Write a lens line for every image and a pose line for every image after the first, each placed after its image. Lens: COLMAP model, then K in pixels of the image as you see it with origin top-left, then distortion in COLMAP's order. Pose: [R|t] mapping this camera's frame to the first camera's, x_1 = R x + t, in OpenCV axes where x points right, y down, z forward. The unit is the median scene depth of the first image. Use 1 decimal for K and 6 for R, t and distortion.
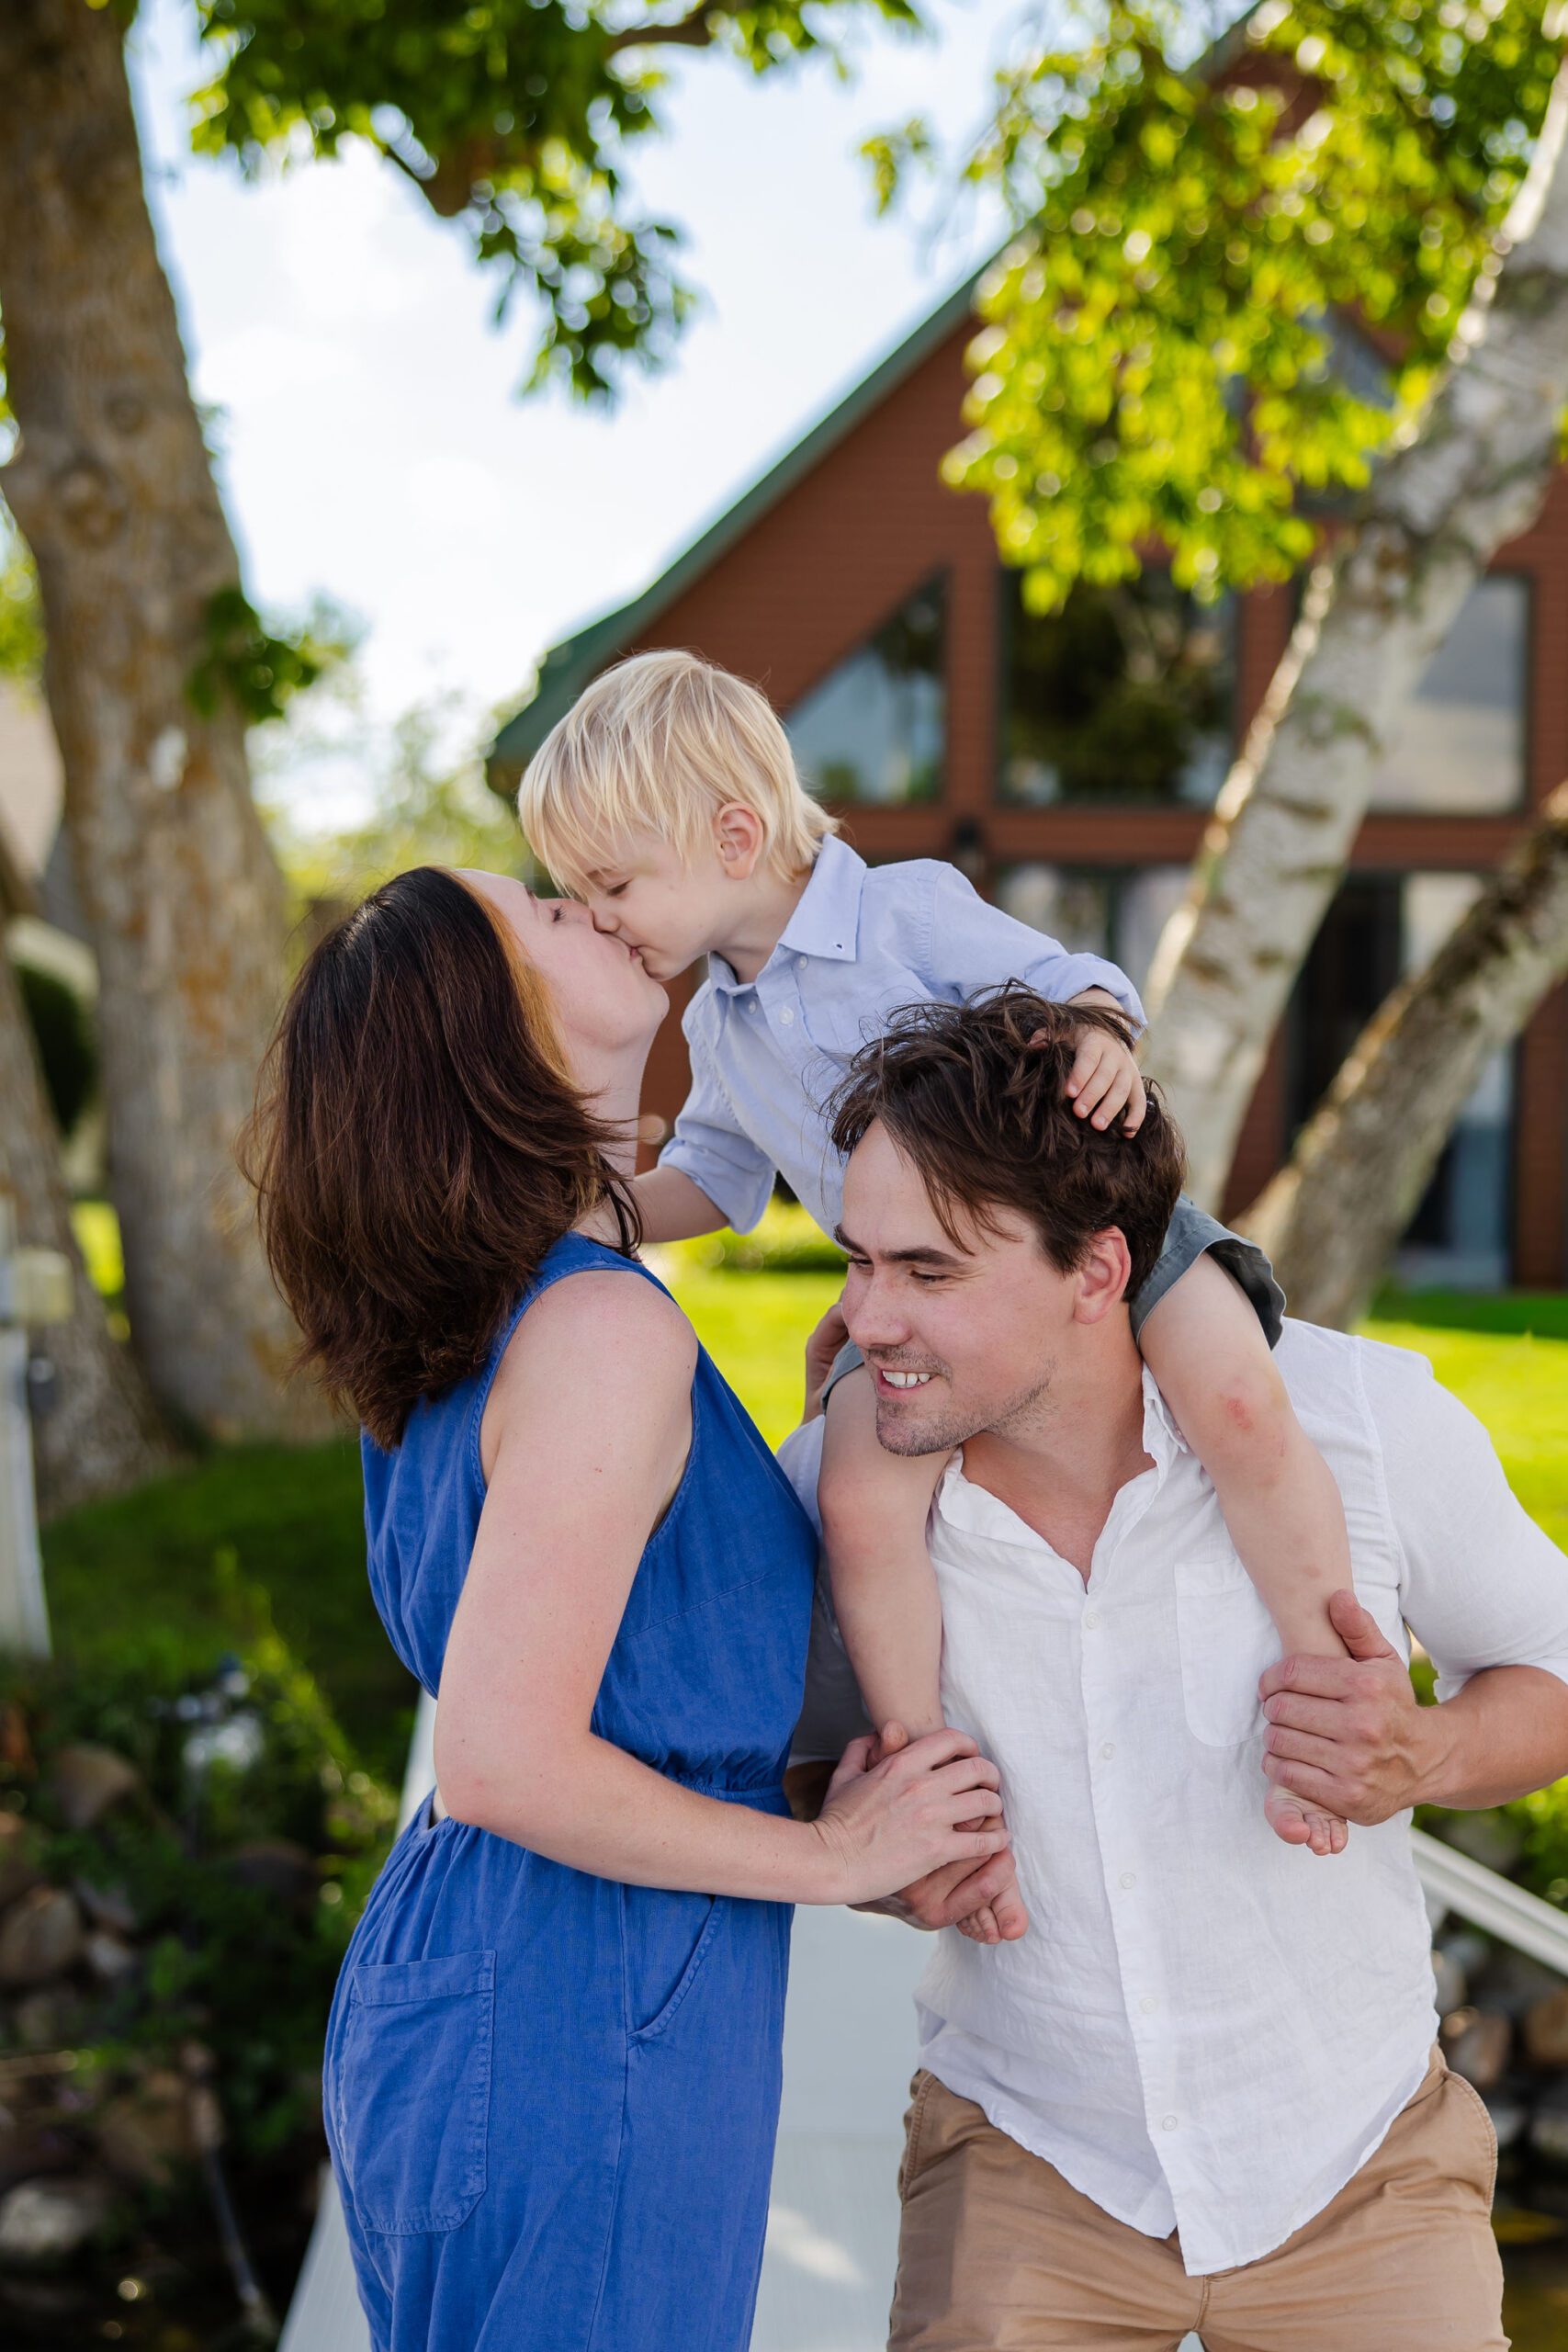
lens RADIAL K [[4062.4, 0, 779.8], [0, 4062.4, 1333.9], [0, 0, 1]] dist [0.010102, 0.049500]
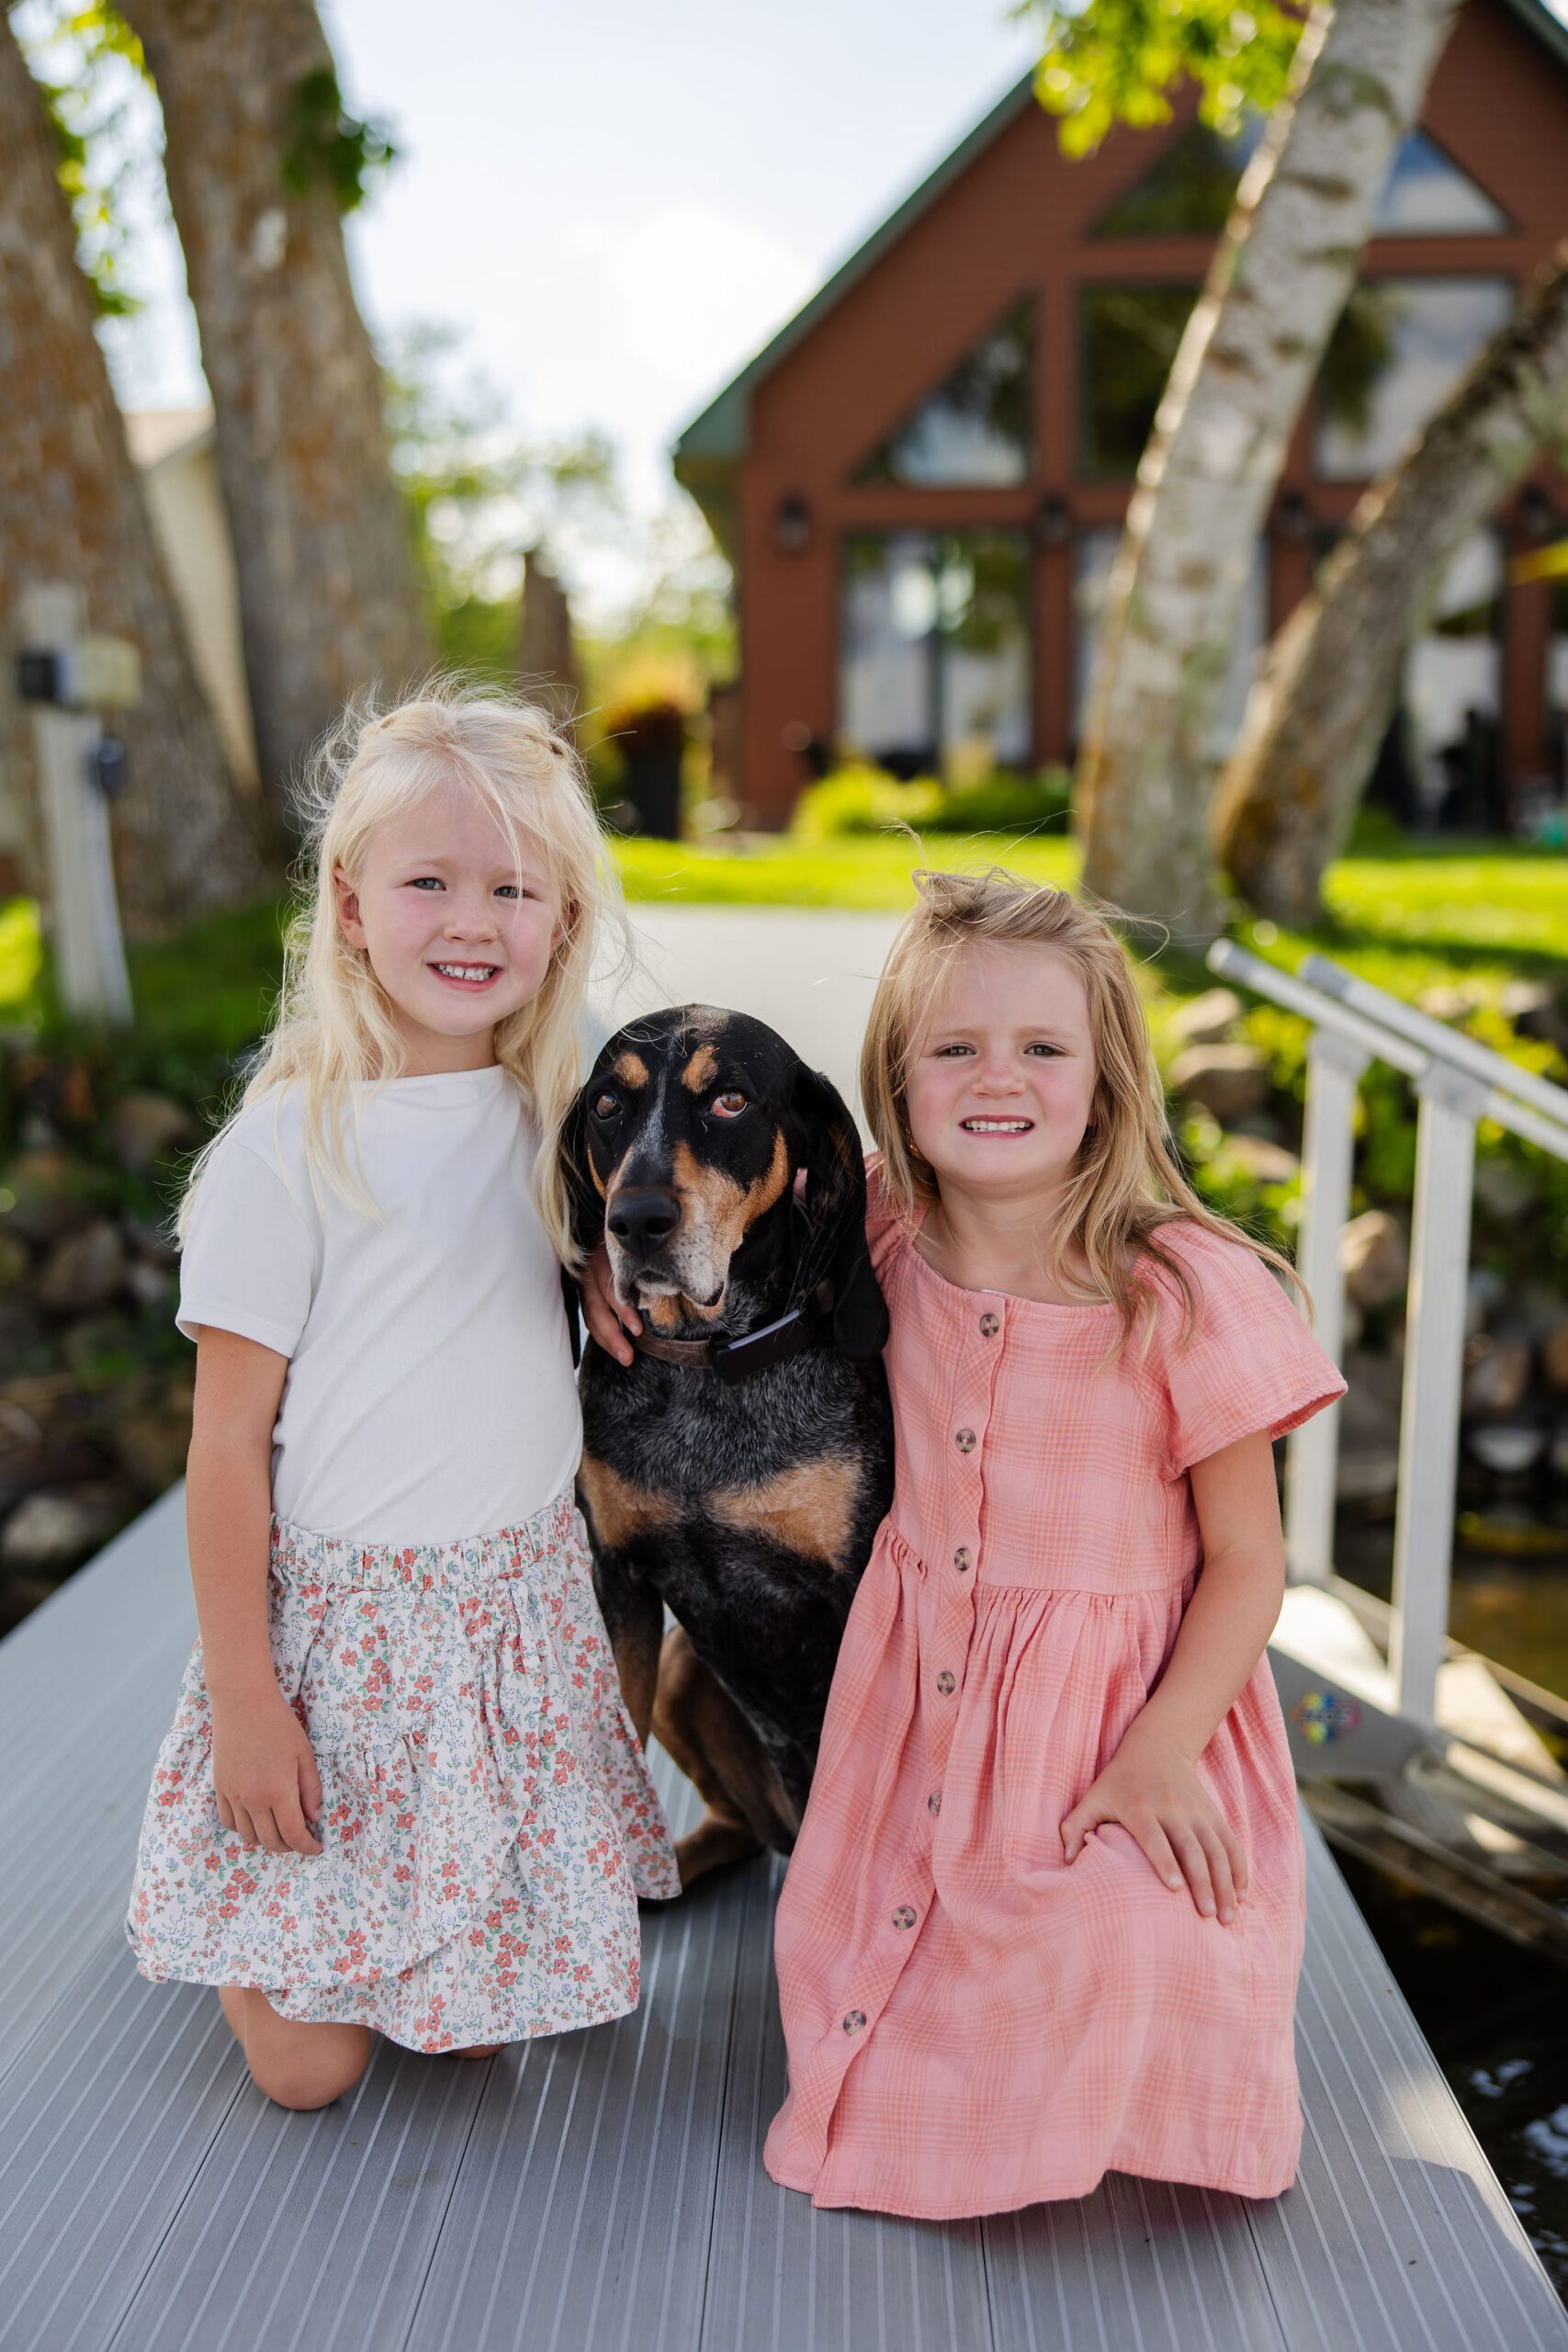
lens RADIAL K [[2802.6, 0, 713.9], [0, 2802.6, 1231.6], [0, 0, 1]] dist [0.010298, -0.012502]
pose [[0.996132, -0.008740, -0.087439, 0.032369], [0.015260, 0.997128, 0.074179, 0.070861], [0.086540, -0.075226, 0.993404, 0.242222]]
